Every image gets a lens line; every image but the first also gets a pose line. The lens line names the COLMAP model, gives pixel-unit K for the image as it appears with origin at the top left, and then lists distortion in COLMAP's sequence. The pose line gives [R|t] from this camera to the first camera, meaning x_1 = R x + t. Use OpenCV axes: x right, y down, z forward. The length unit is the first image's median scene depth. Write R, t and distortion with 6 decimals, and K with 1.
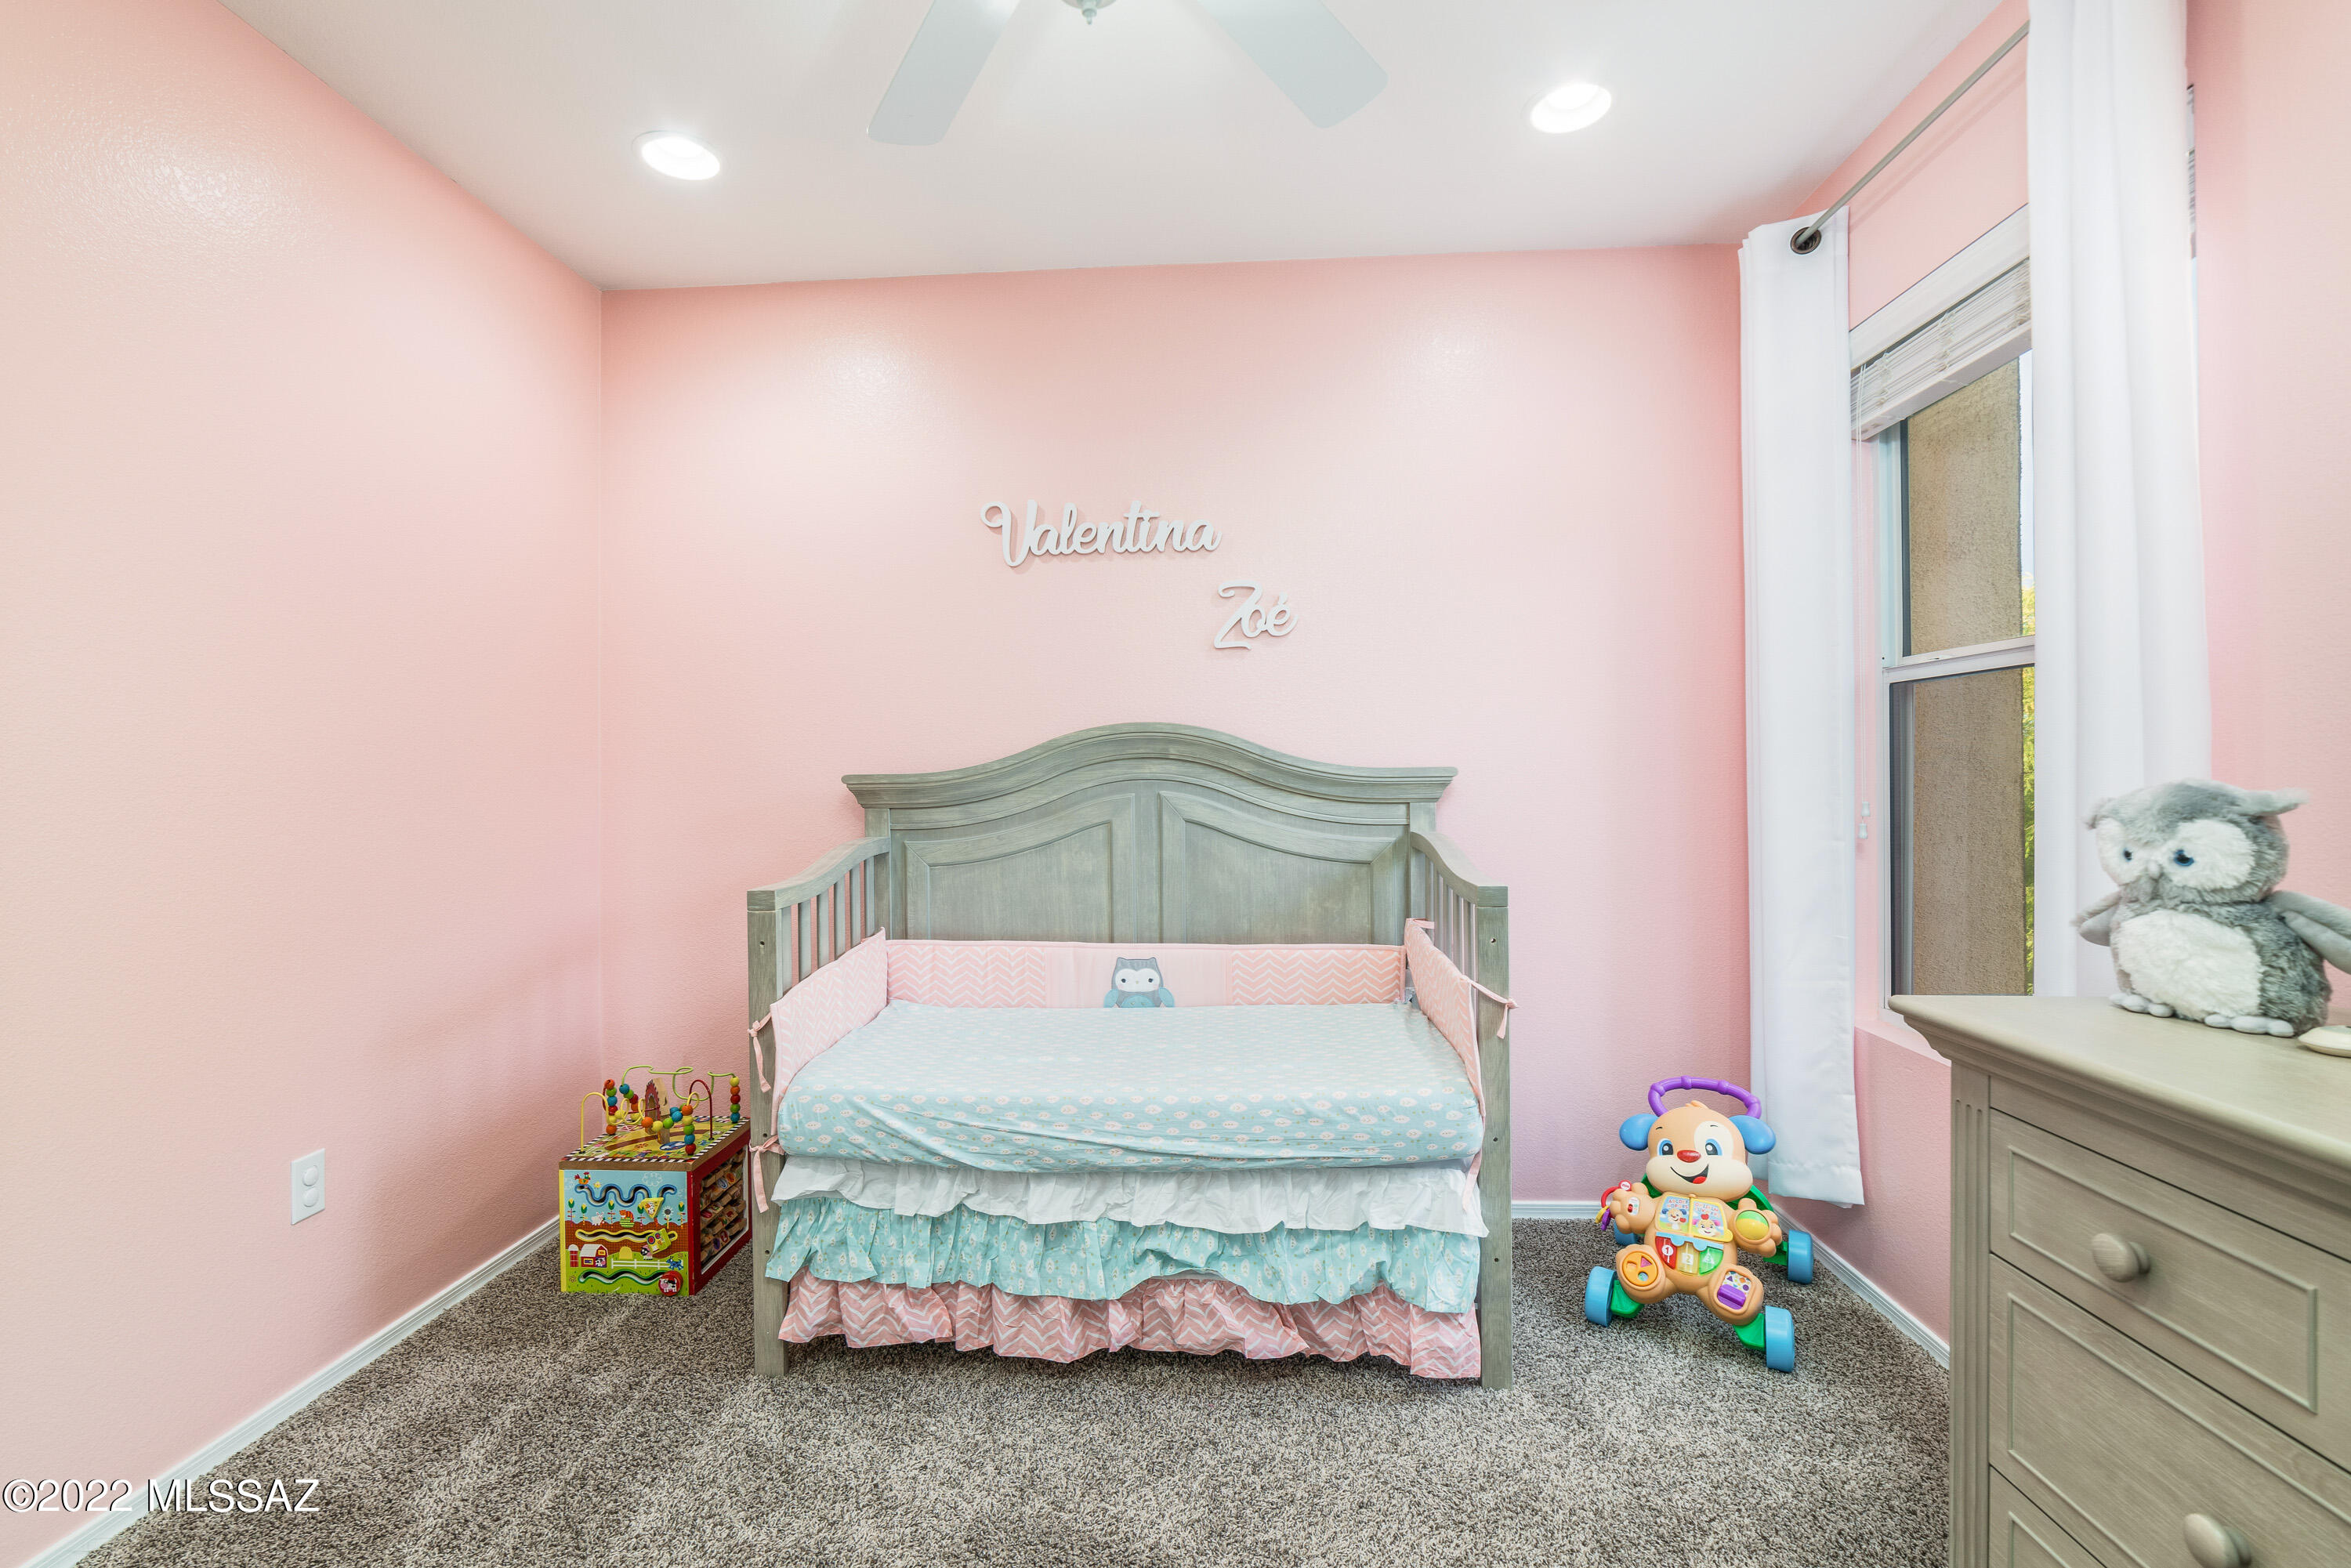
lens RADIAL K [[1051.3, 0, 1175.5], [0, 1051.3, 784.0], [0, 0, 1]] dist [-0.018725, 0.000711]
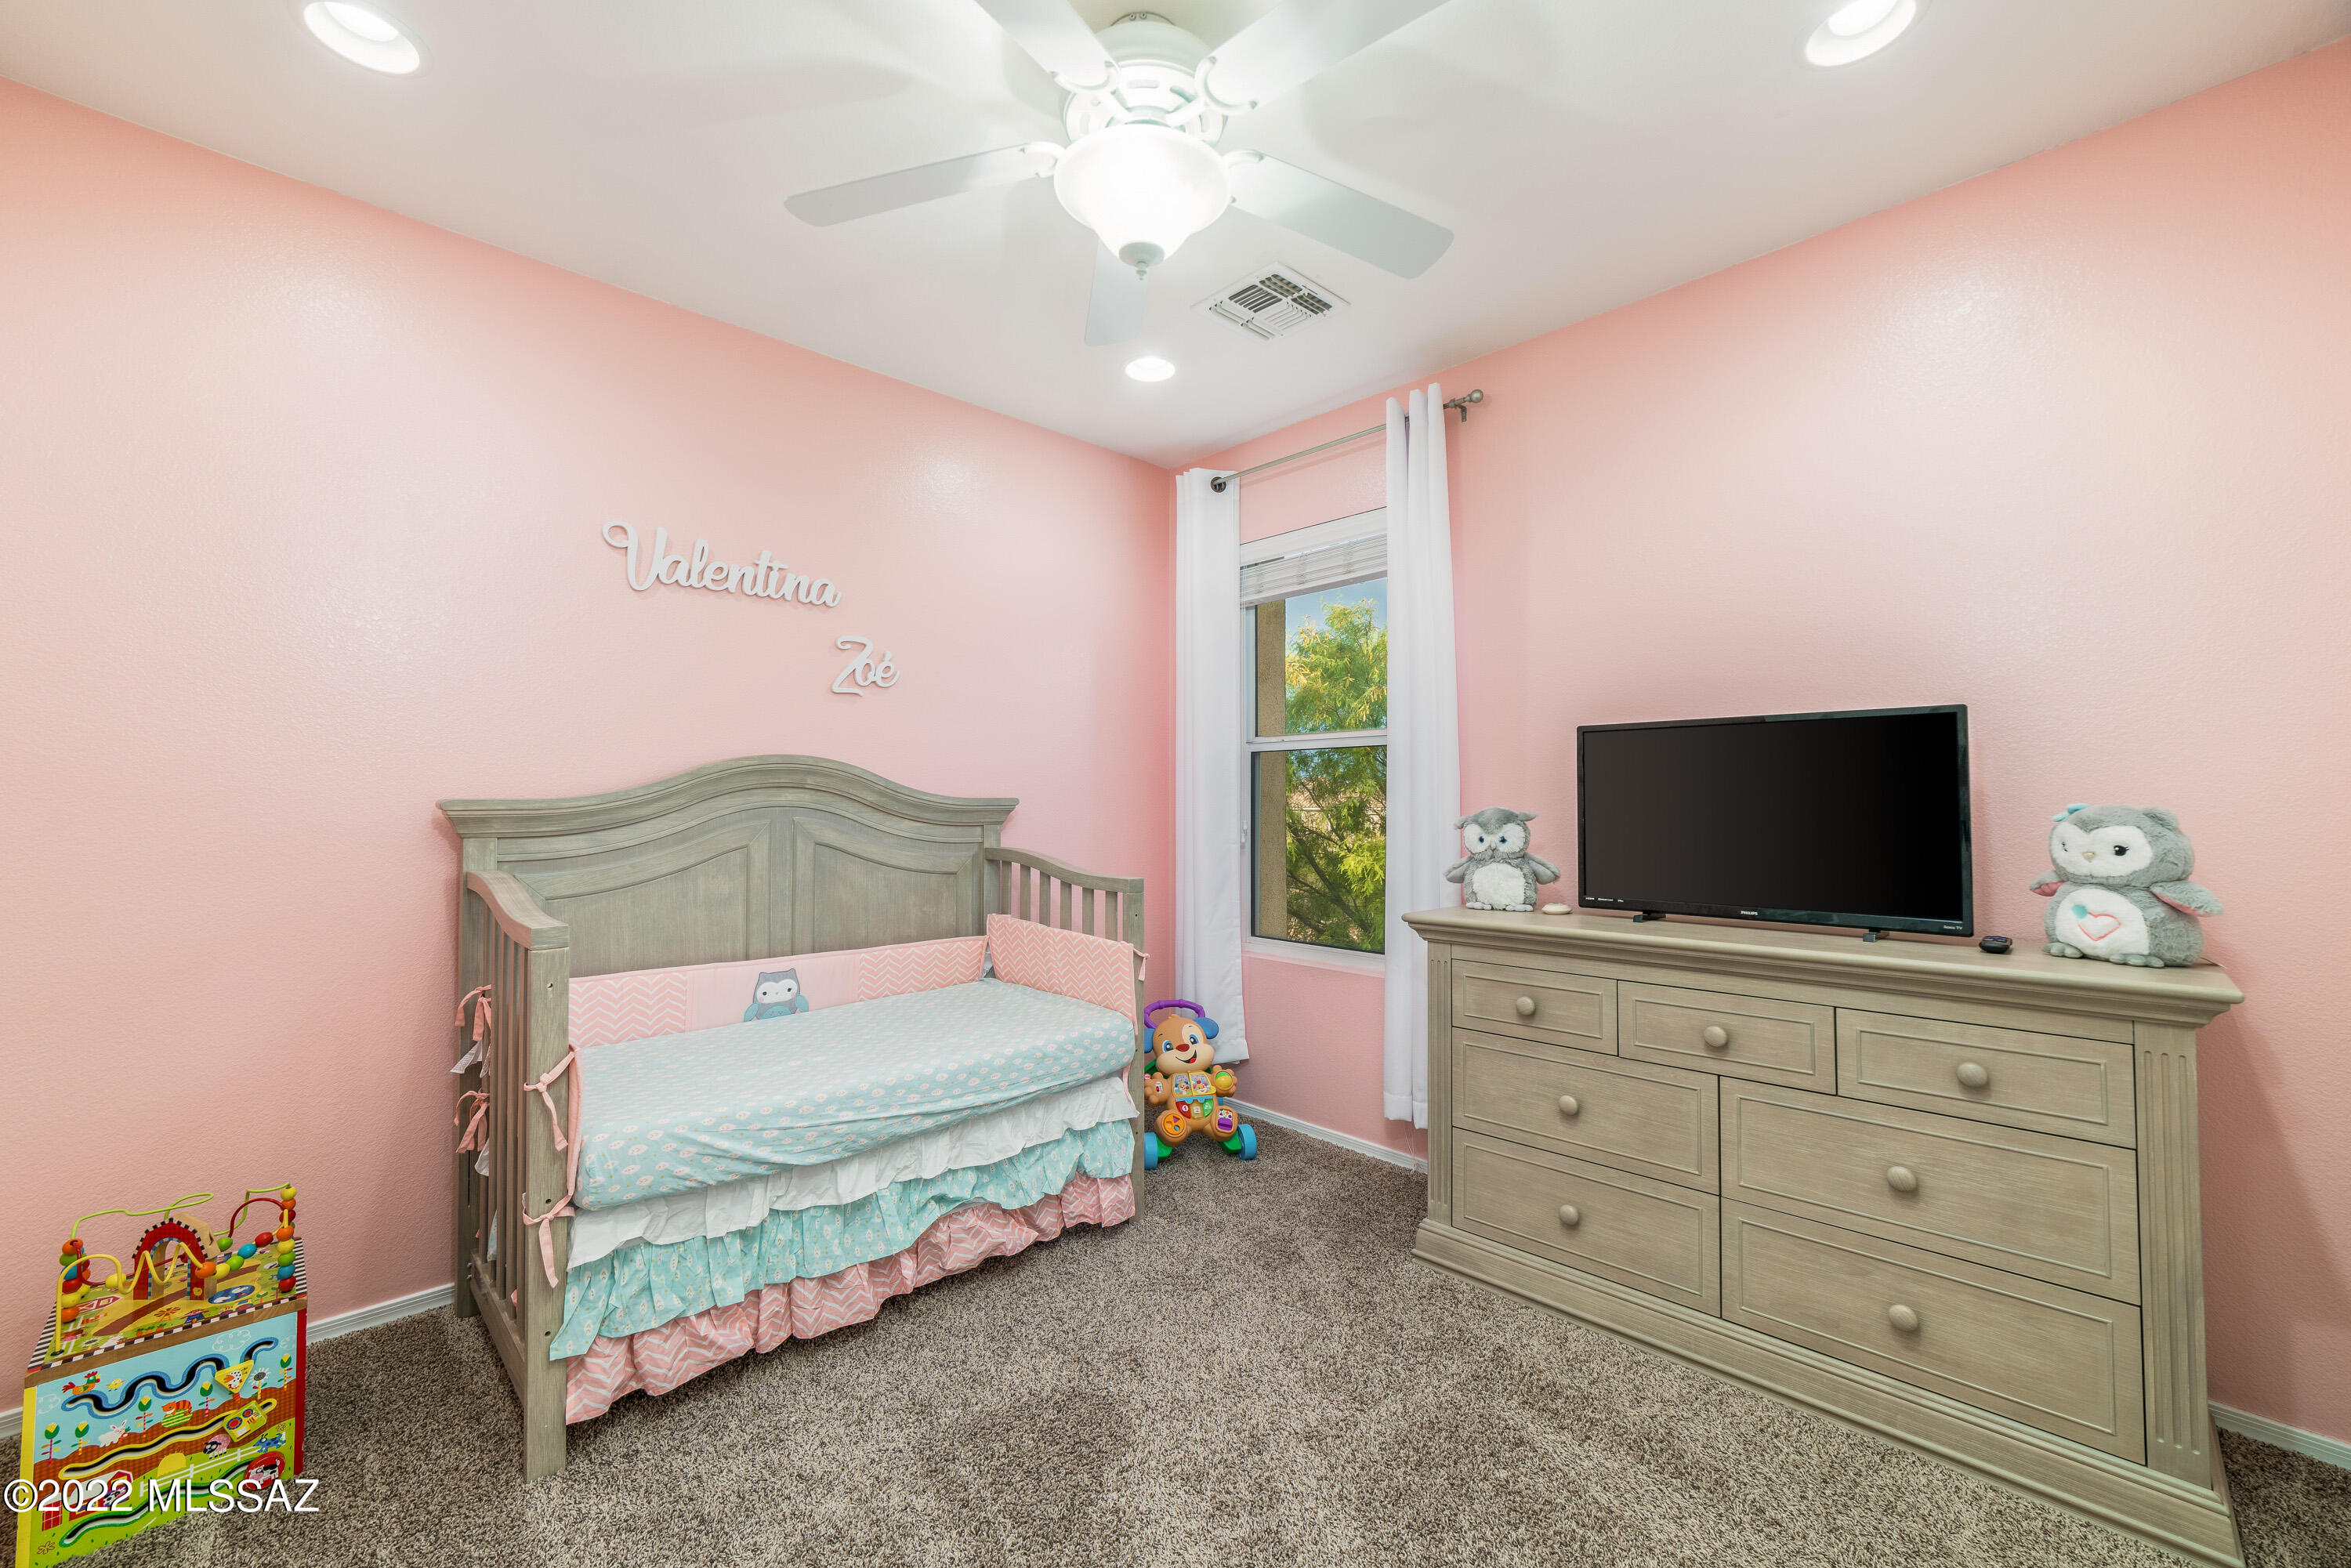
lens RADIAL K [[908.9, 0, 1170.1], [0, 908.9, 792.5], [0, 0, 1]] dist [-0.025531, 0.009328]
pose [[0.683372, 0.017064, 0.729871, -0.575859], [0.002554, 0.999665, -0.025764, 0.008271], [-0.730066, 0.019470, 0.683100, 0.080417]]
